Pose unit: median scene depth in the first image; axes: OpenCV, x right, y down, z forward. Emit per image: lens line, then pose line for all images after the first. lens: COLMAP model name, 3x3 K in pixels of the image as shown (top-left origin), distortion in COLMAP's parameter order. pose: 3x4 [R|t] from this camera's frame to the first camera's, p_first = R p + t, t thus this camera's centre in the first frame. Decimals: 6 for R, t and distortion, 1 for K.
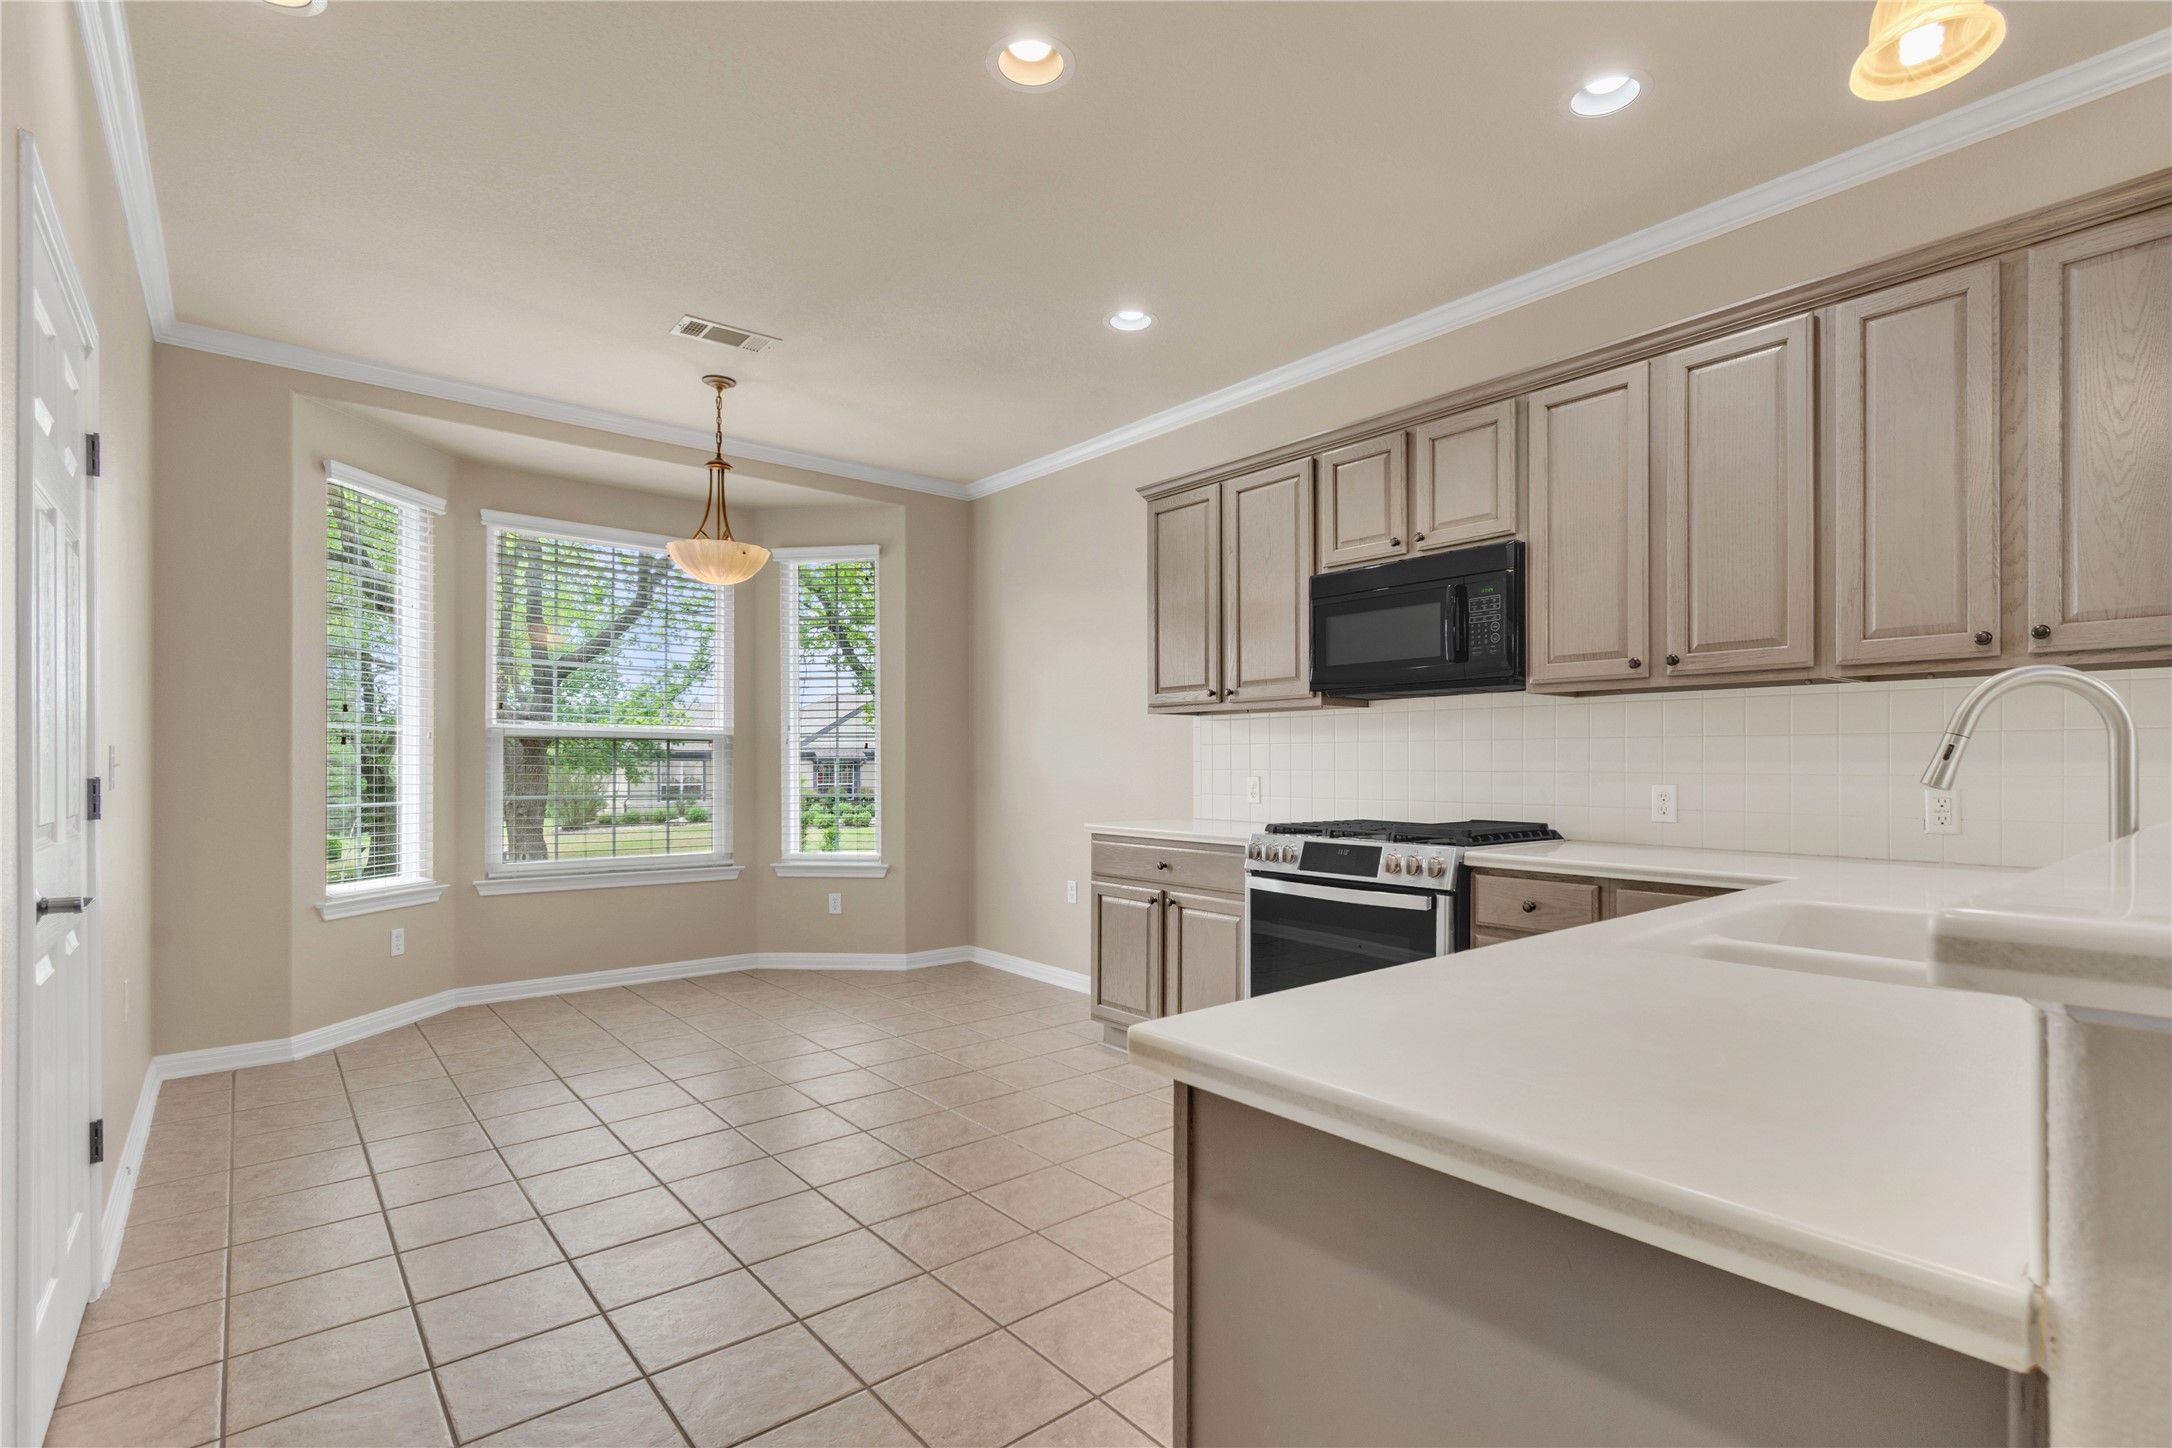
lens RADIAL K [[1008.7, 0, 1101.2], [0, 1008.7, 763.4], [0, 0, 1]] dist [0.000434, -0.000627]
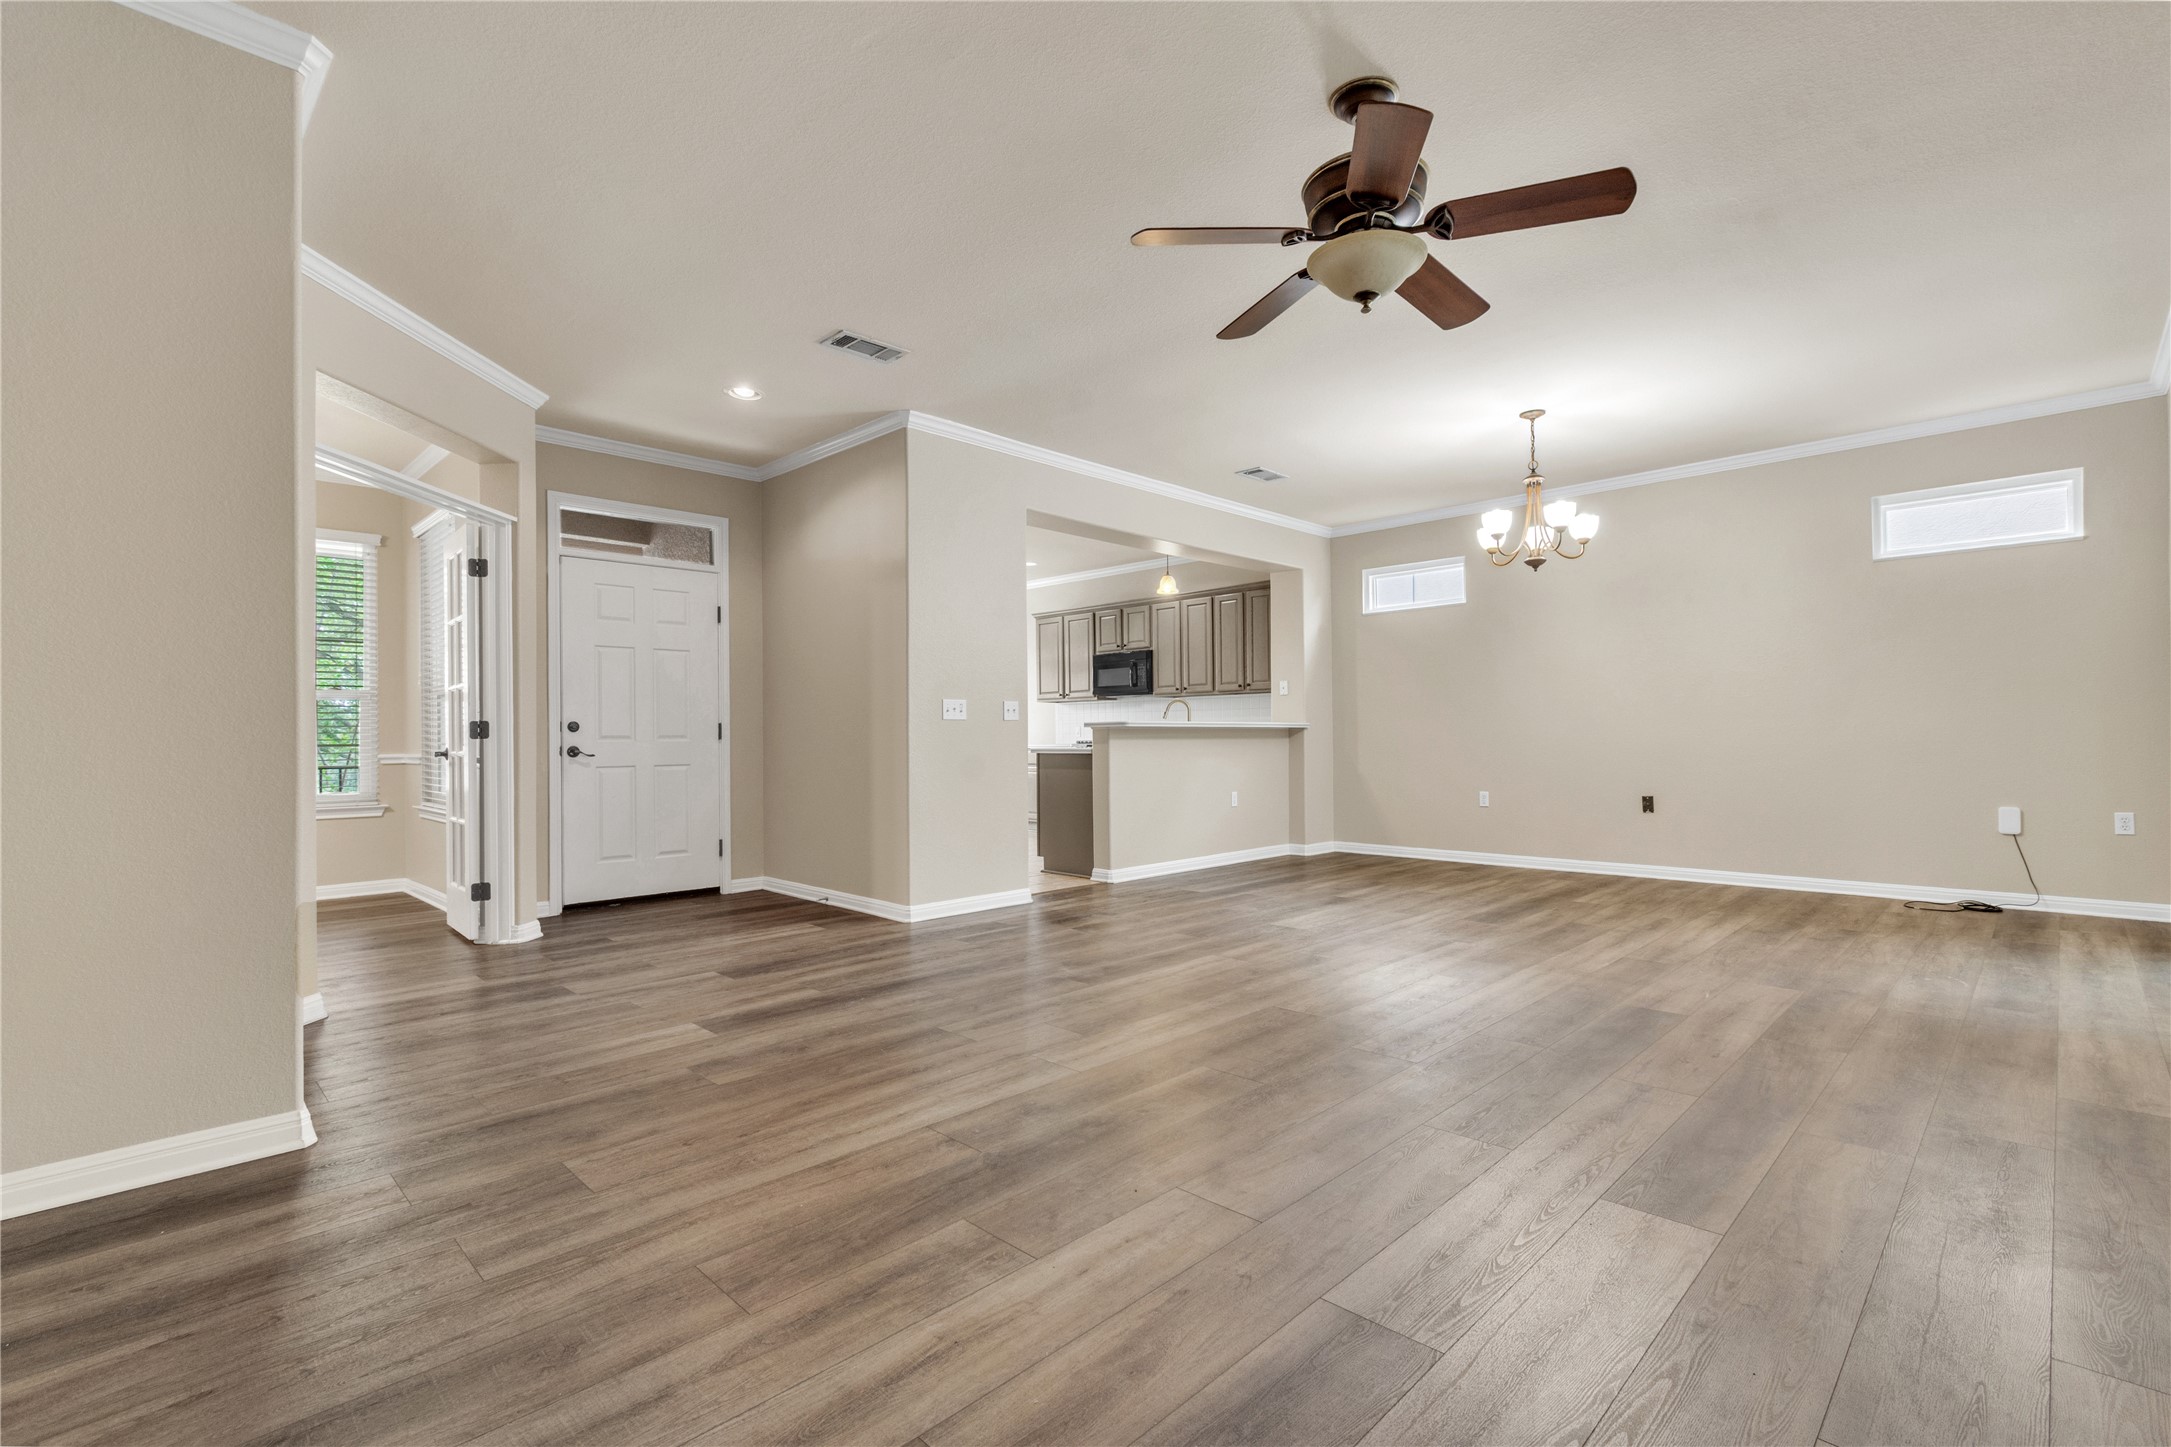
lens RADIAL K [[1012.3, 0, 1087.0], [0, 1012.3, 730.8], [0, 0, 1]] dist [0.000817, 0.000657]
pose [[0.996565, -0.007900, 0.082431, -0.041722], [0.008521, 0.999938, -0.007177, 0.045394], [-0.082369, 0.007855, 0.996571, -1.679243]]
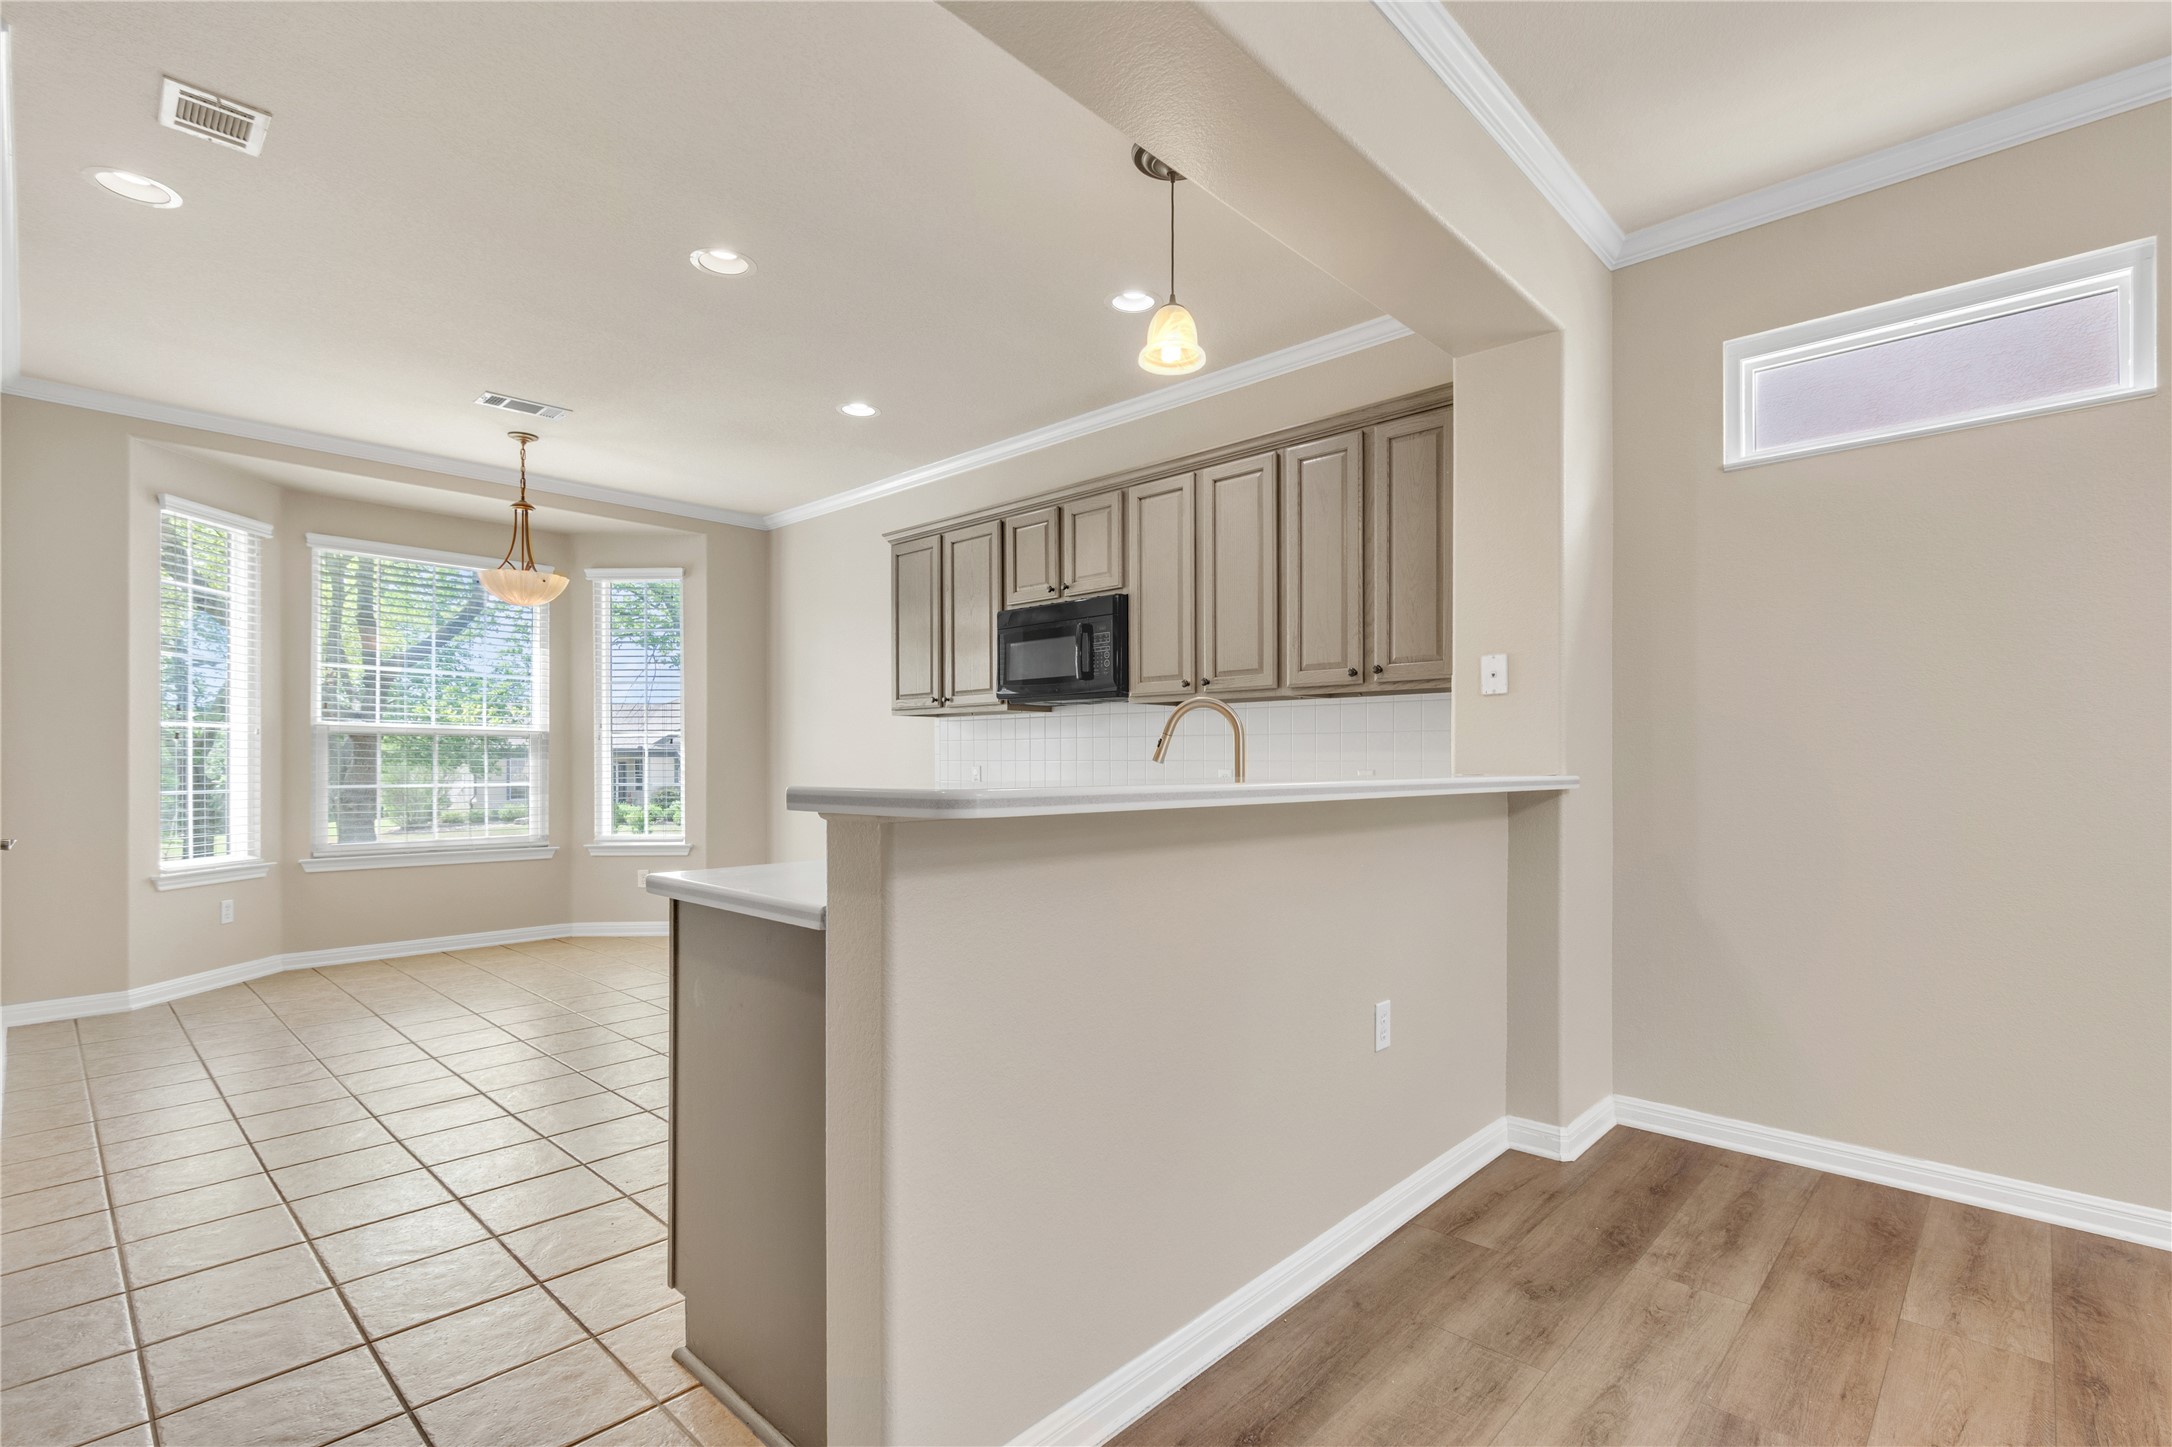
lens RADIAL K [[1002.7, 0, 1106.7], [0, 1002.7, 760.5], [0, 0, 1]] dist [0.001583, 0.000406]
pose [[0.992810, -0.000210, 0.119703, 0.173885], [0.000259, 1.000000, -0.000395, 0.006905], [-0.119703, 0.000423, 0.992810, -0.277379]]
